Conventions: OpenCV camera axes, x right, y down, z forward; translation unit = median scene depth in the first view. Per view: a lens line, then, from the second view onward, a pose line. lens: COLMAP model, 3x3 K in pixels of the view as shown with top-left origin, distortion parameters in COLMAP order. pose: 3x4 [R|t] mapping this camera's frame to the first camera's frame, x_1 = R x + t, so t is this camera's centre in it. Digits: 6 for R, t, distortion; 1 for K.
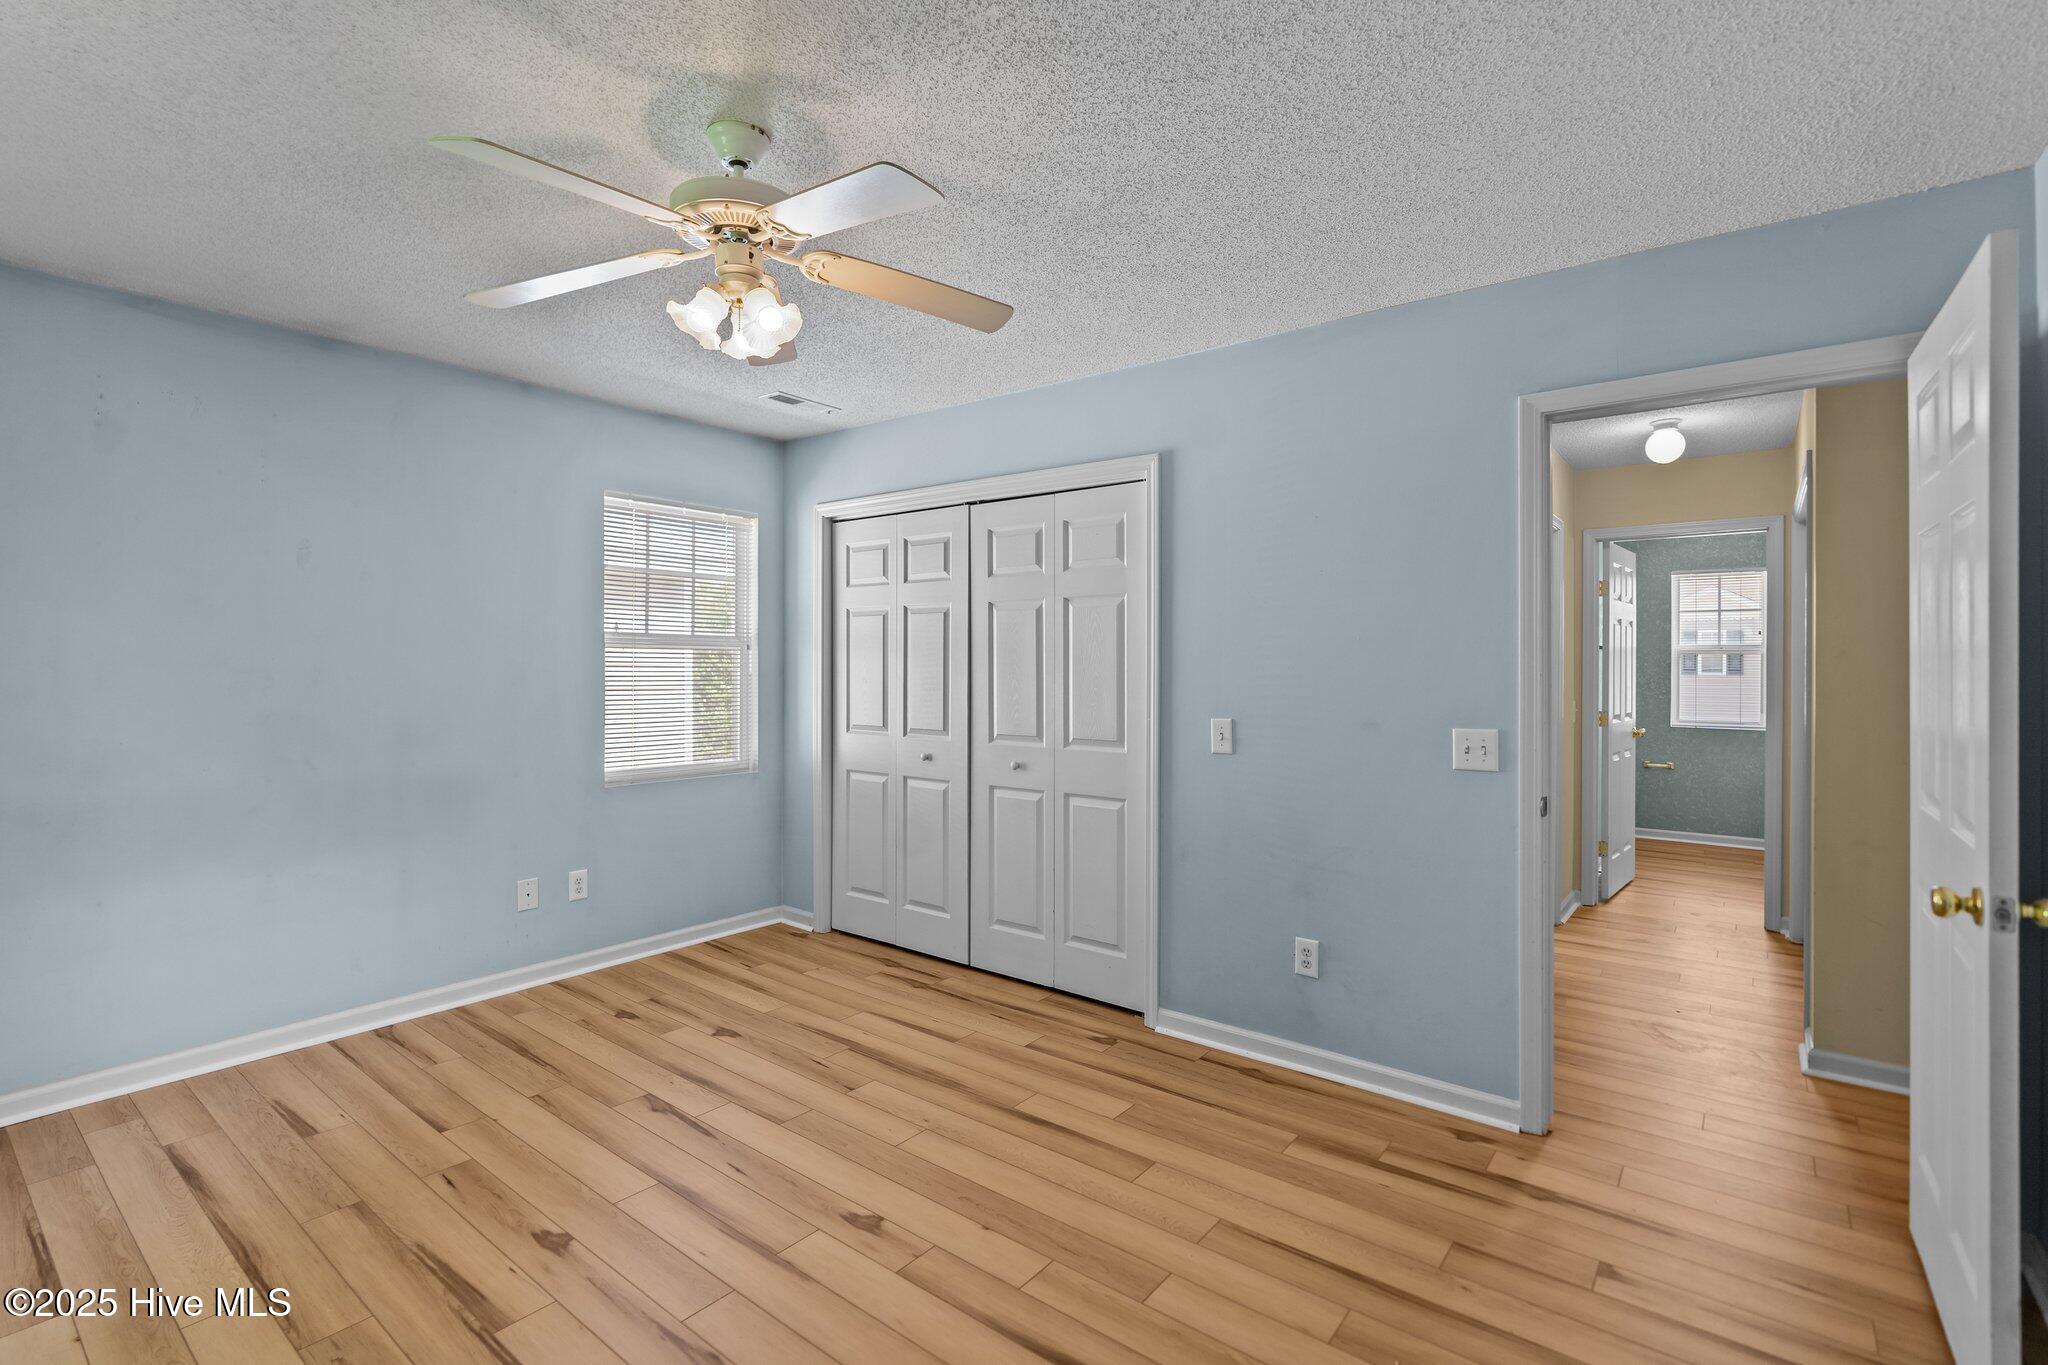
lens RADIAL K [[949.9, 0, 1028.2], [0, 949.9, 664.5], [0, 0, 1]] dist [-0.000907, 0.000521]
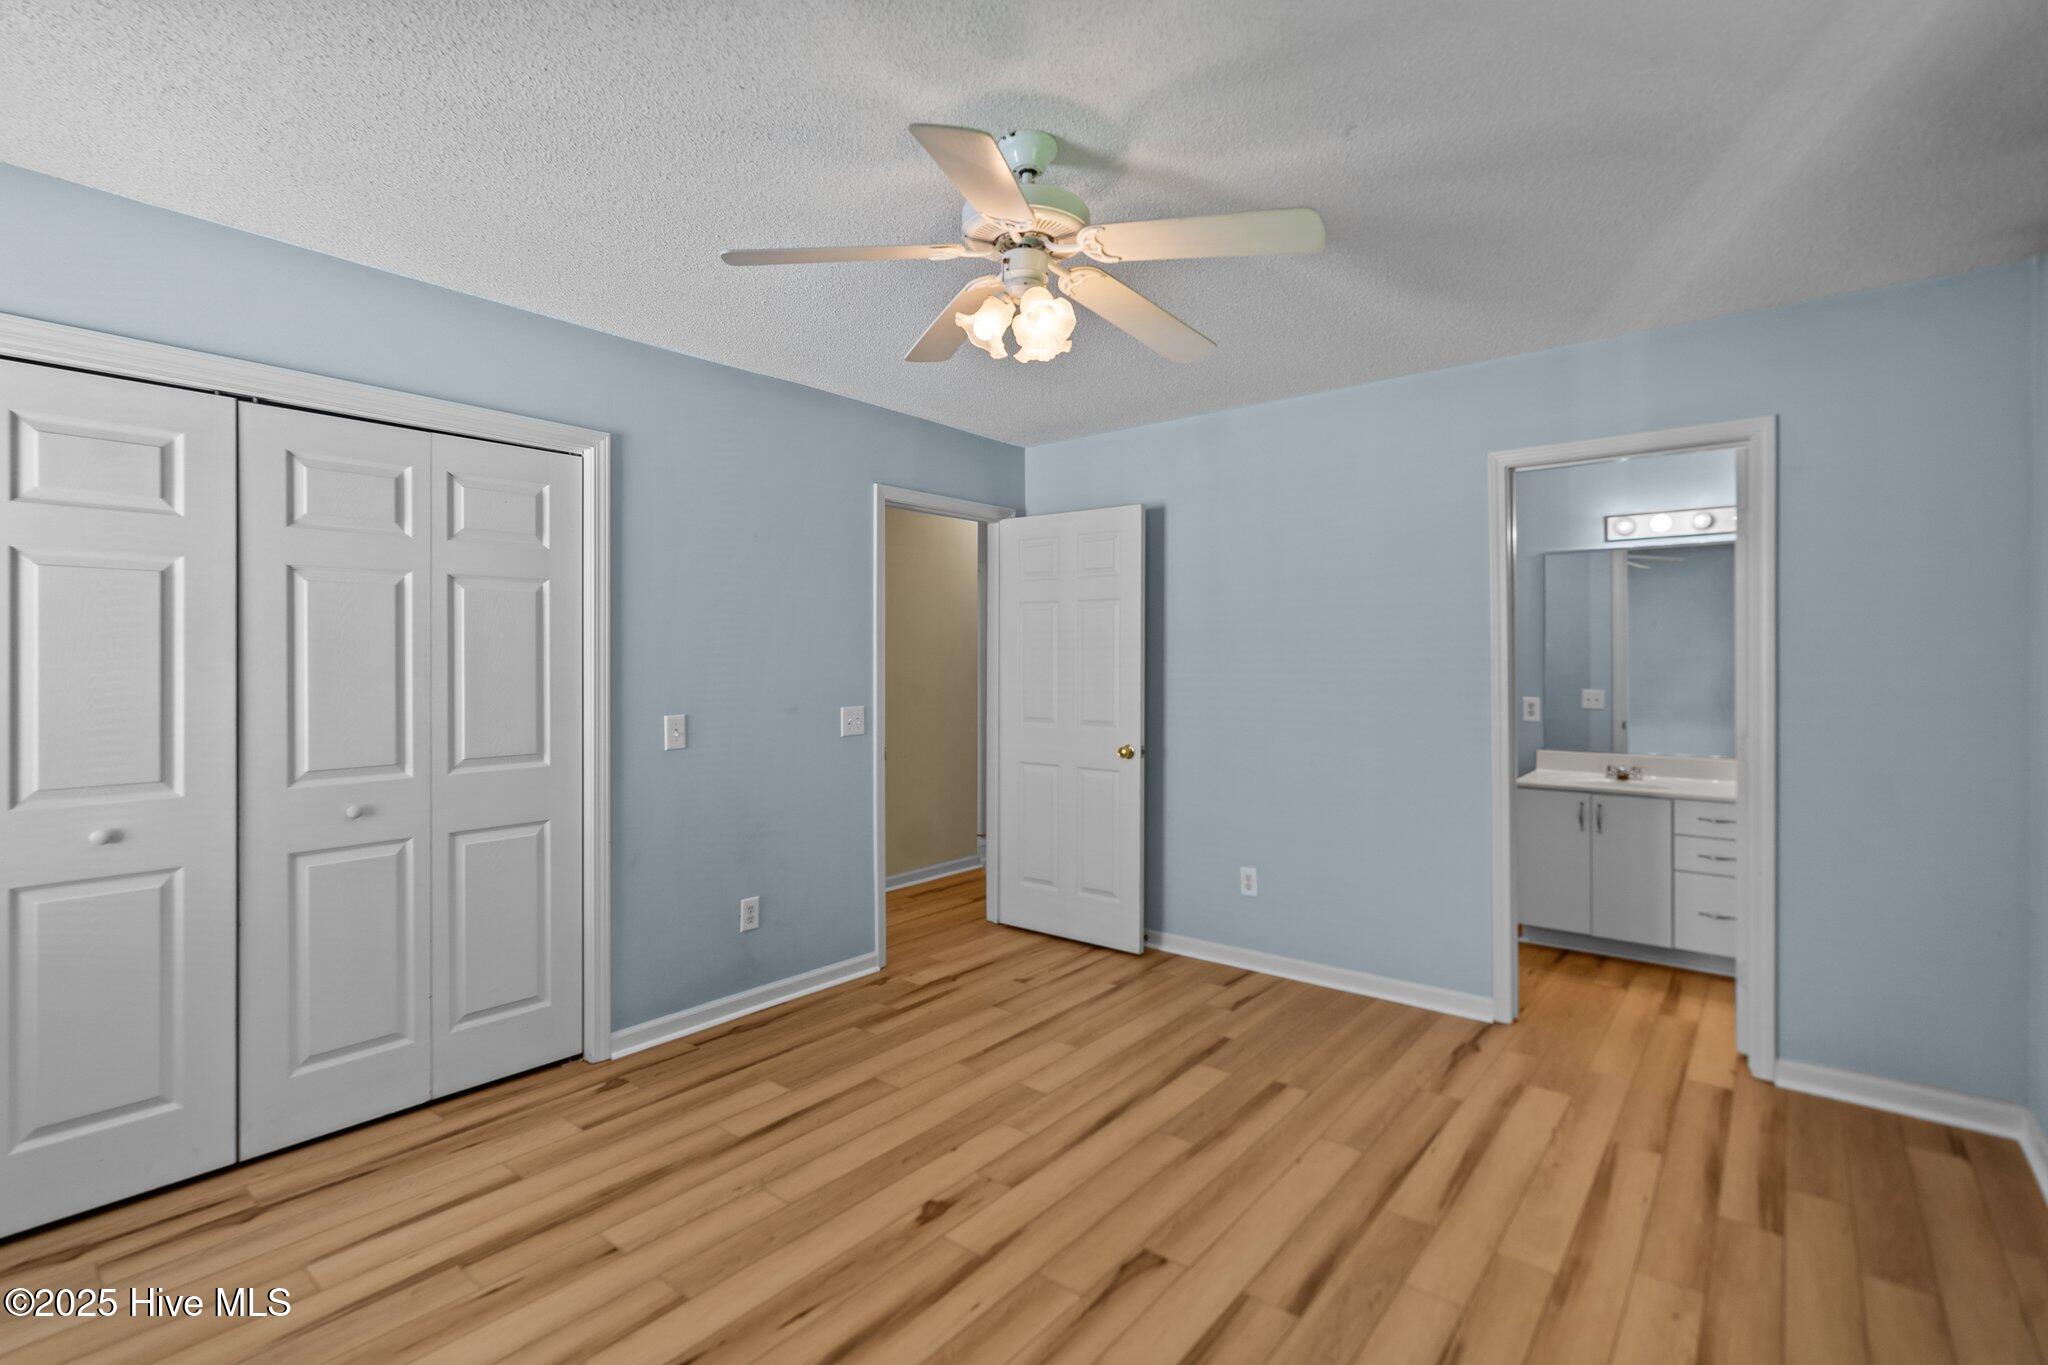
lens RADIAL K [[949.9, 0, 1028.2], [0, 949.9, 664.5], [0, 0, 1]] dist [-0.000907, 0.000521]
pose [[0.012640, -0.005562, 0.999905, -0.821930], [0.000186, 0.999985, 0.005560, -0.003440], [-0.999920, 0.000116, 0.012641, 0.613011]]
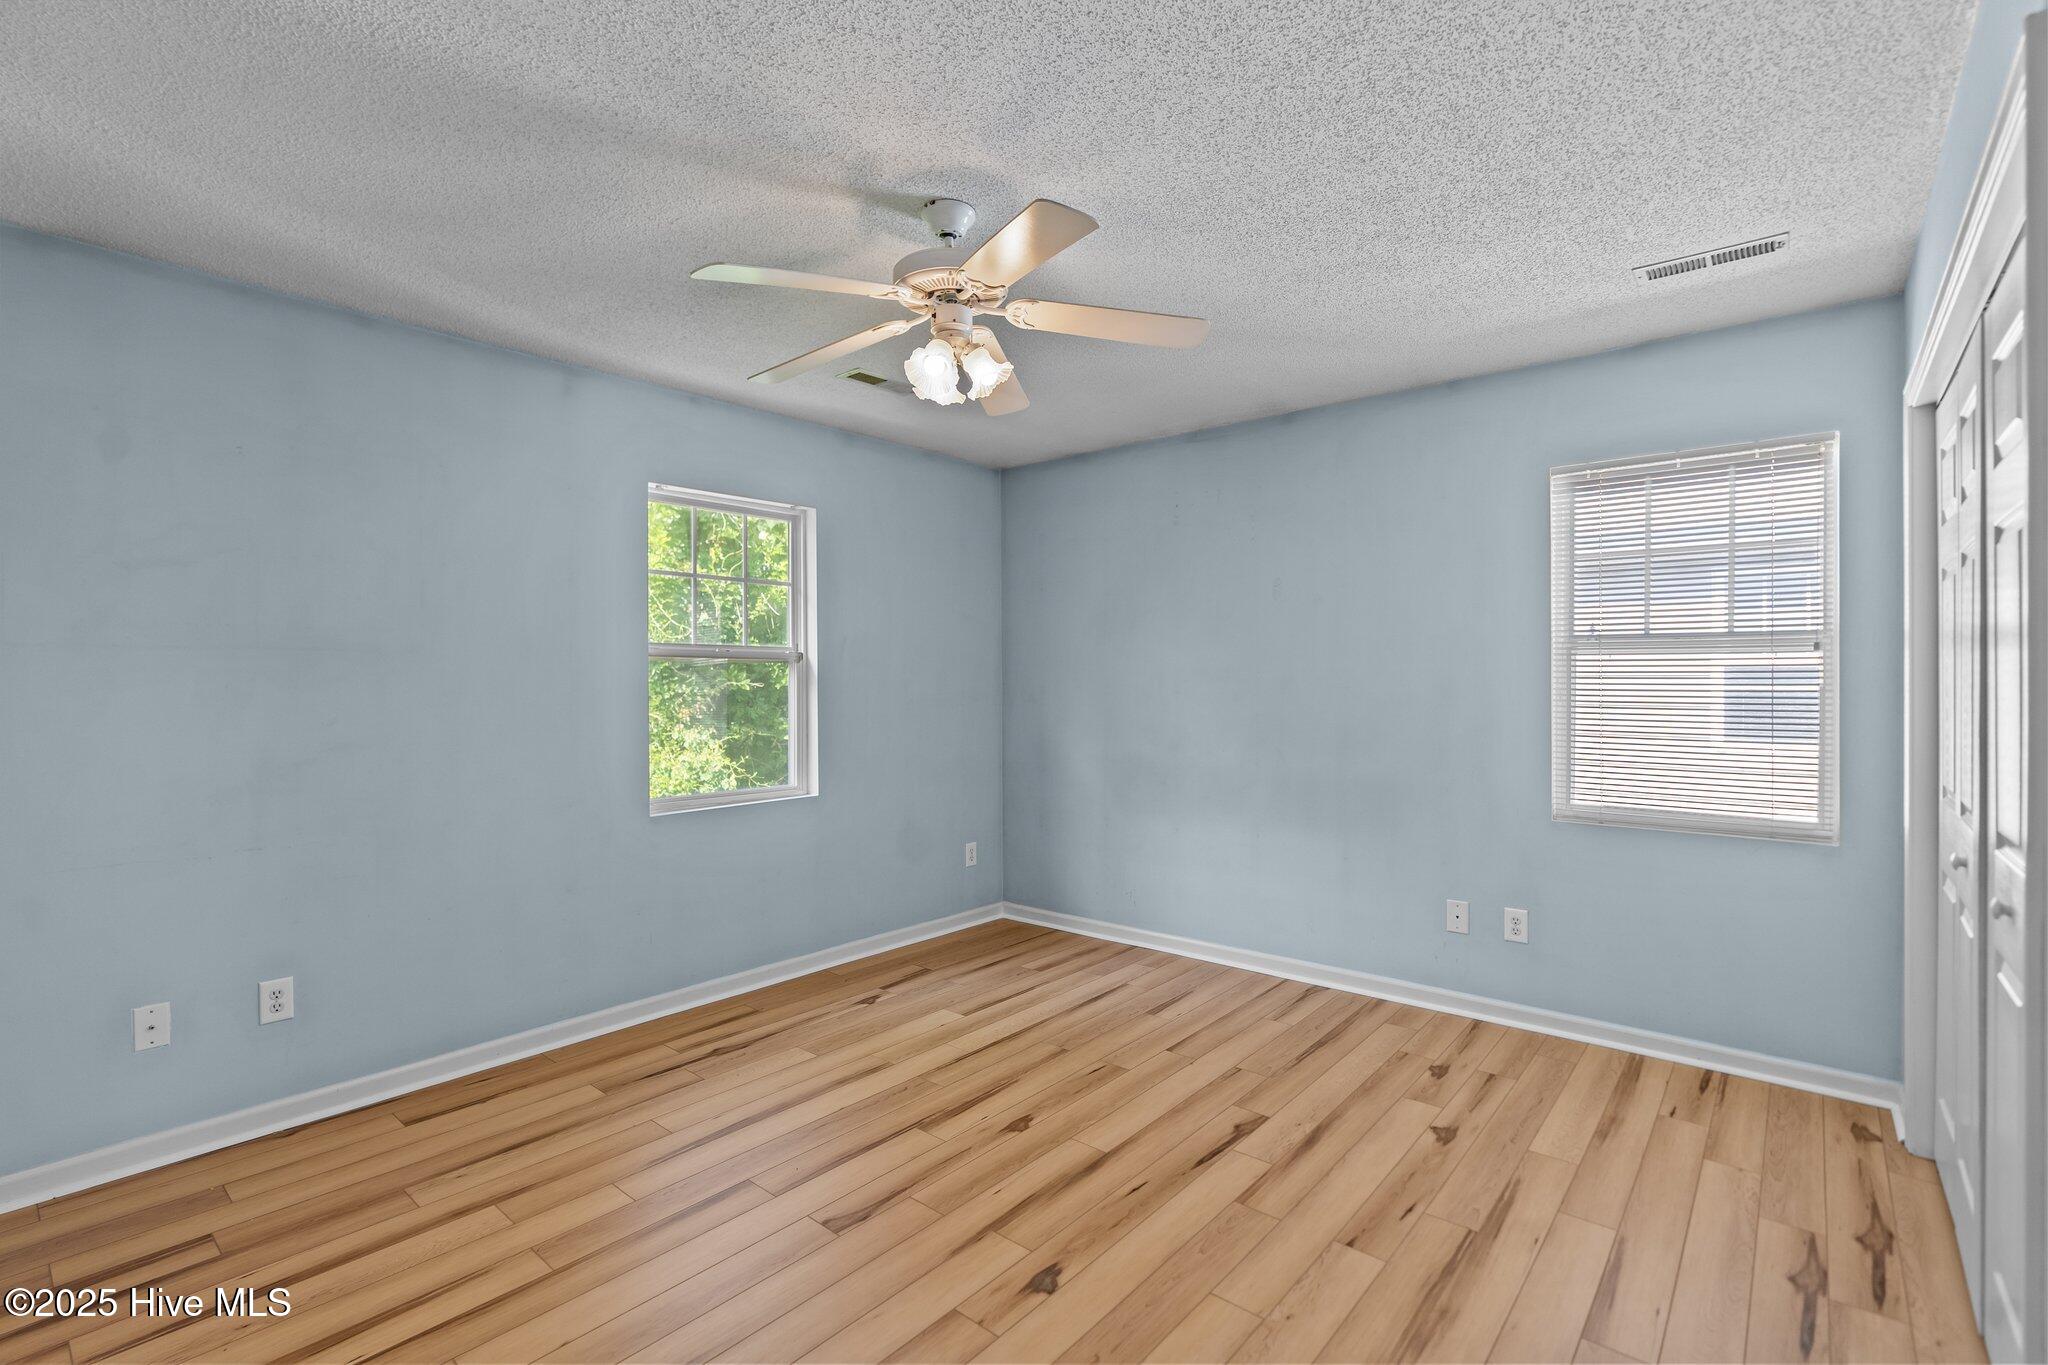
lens RADIAL K [[933.5, 0, 1007.3], [0, 933.5, 675.2], [0, 0, 1]] dist [-0.003521, -0.000491]
pose [[-0.052065, -0.005061, -0.998631, 0.506330], [0.001578, 0.999985, -0.005150, 0.004851], [0.998642, -0.001844, -0.052057, 0.700560]]
